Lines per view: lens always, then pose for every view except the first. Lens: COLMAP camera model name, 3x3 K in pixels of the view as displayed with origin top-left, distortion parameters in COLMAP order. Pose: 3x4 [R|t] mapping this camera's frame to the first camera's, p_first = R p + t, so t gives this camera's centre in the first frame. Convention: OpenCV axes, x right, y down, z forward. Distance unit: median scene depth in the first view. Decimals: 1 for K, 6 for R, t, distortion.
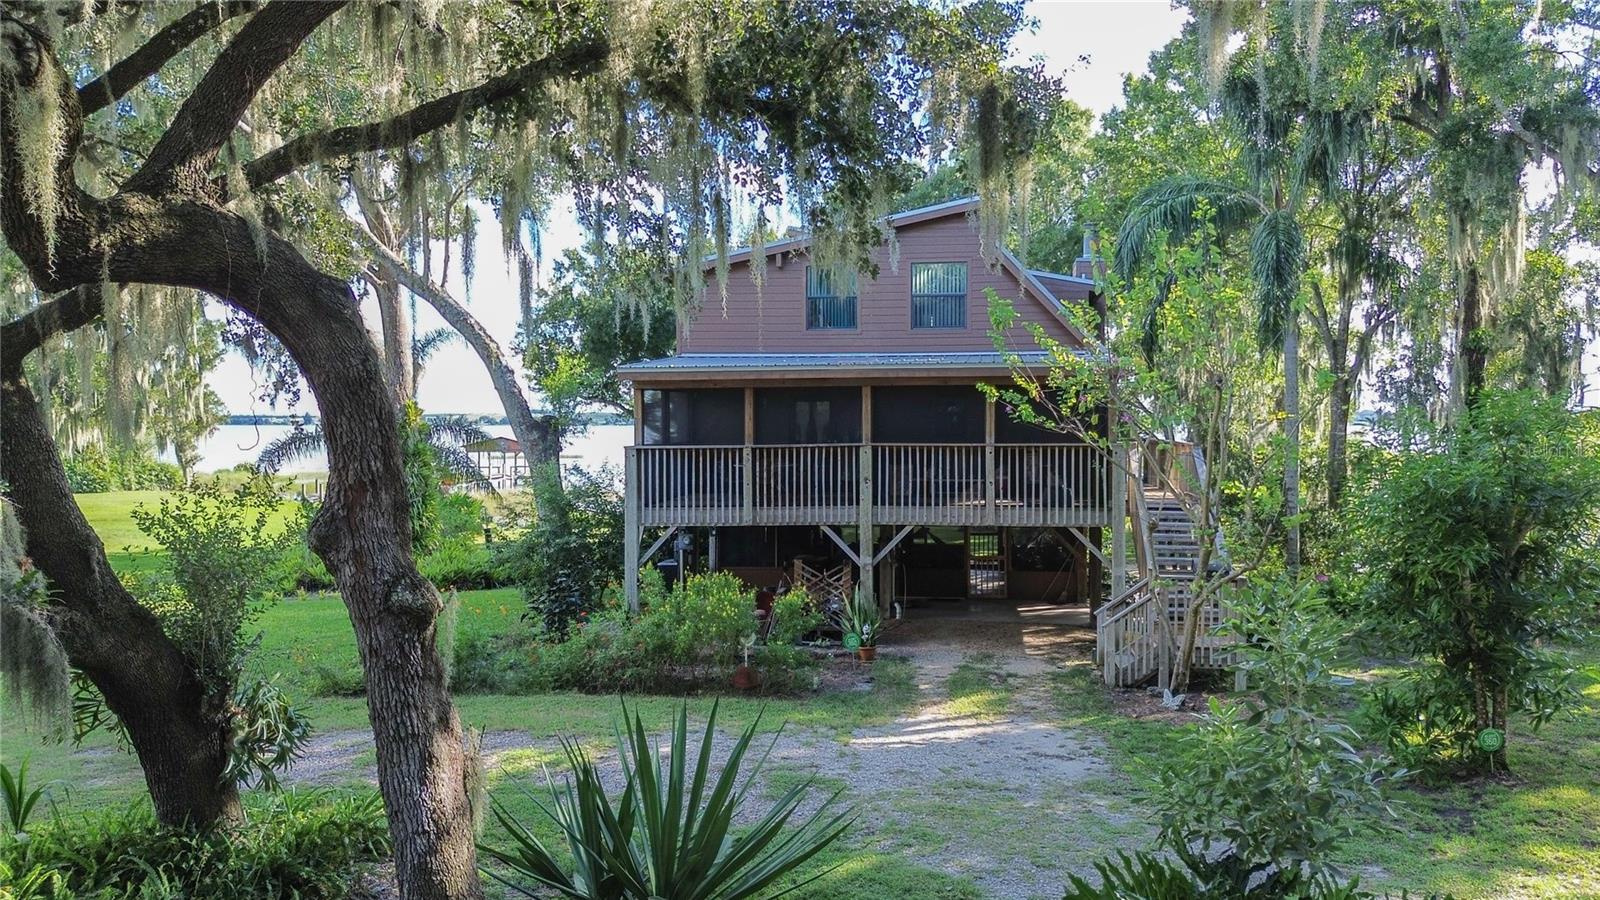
lens RADIAL K [[1219.1, 0, 800.0], [0, 1219.1, 450.0], [0, 0, 1]] dist [0.002595, -0.001937]
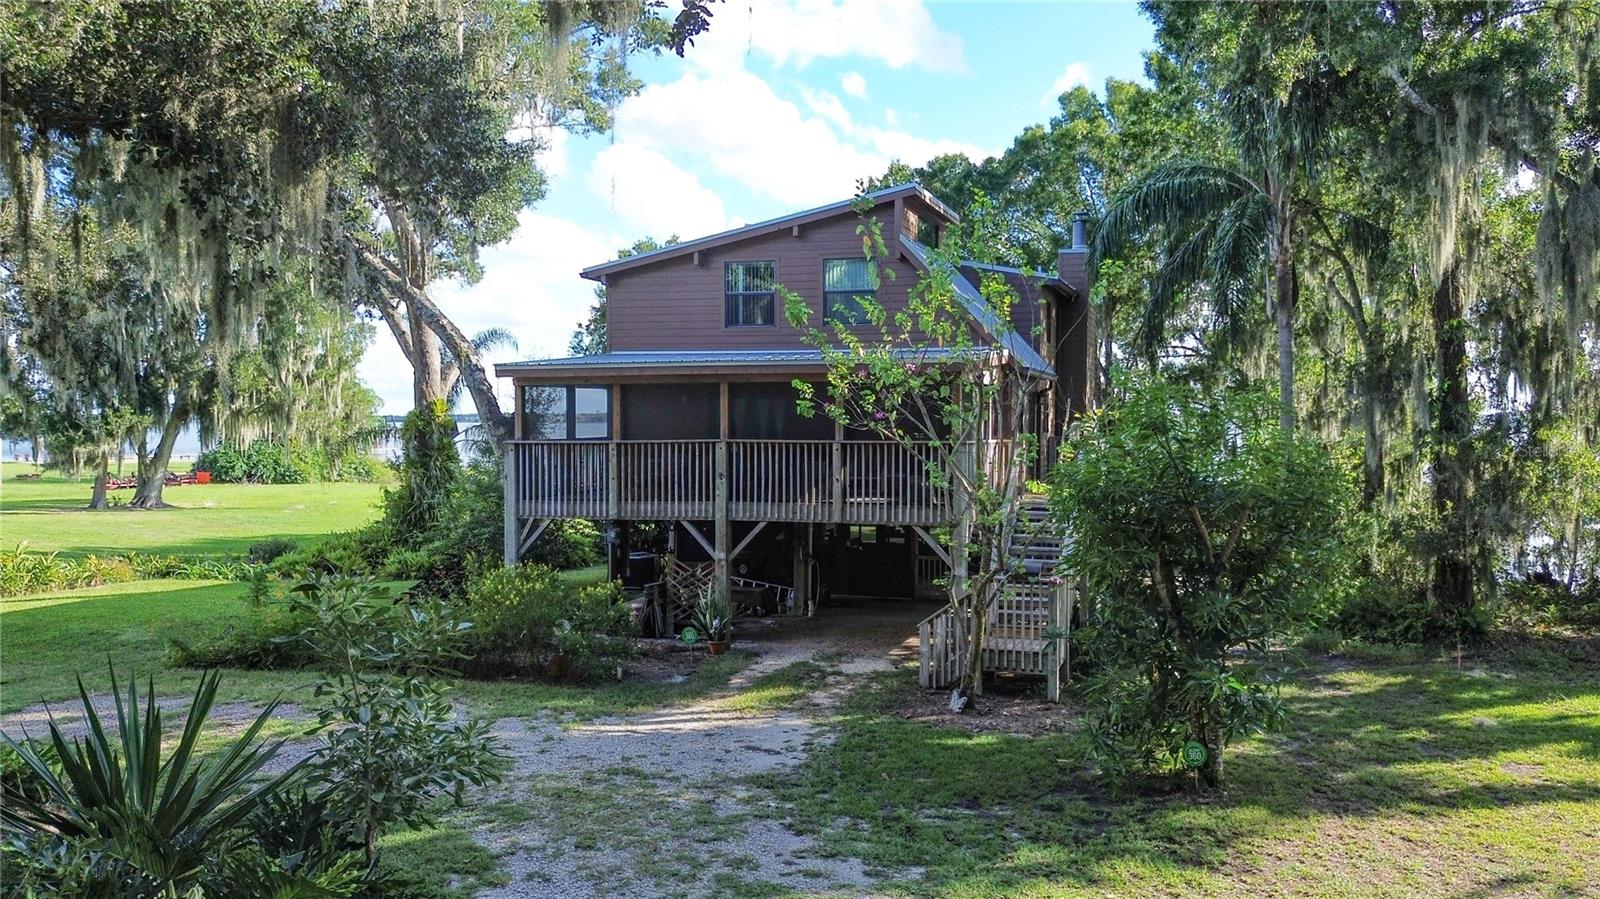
lens RADIAL K [[1241.2, 0, 800.0], [0, 1241.2, 449.5], [0, 0, 1]] dist [0.009437, 0.003362]
pose [[0.985617, 0.005907, -0.168893, 0.292315], [-0.005661, 0.999982, 0.001938, 0.000399], [0.168901, -0.000954, 0.985633, -0.004346]]
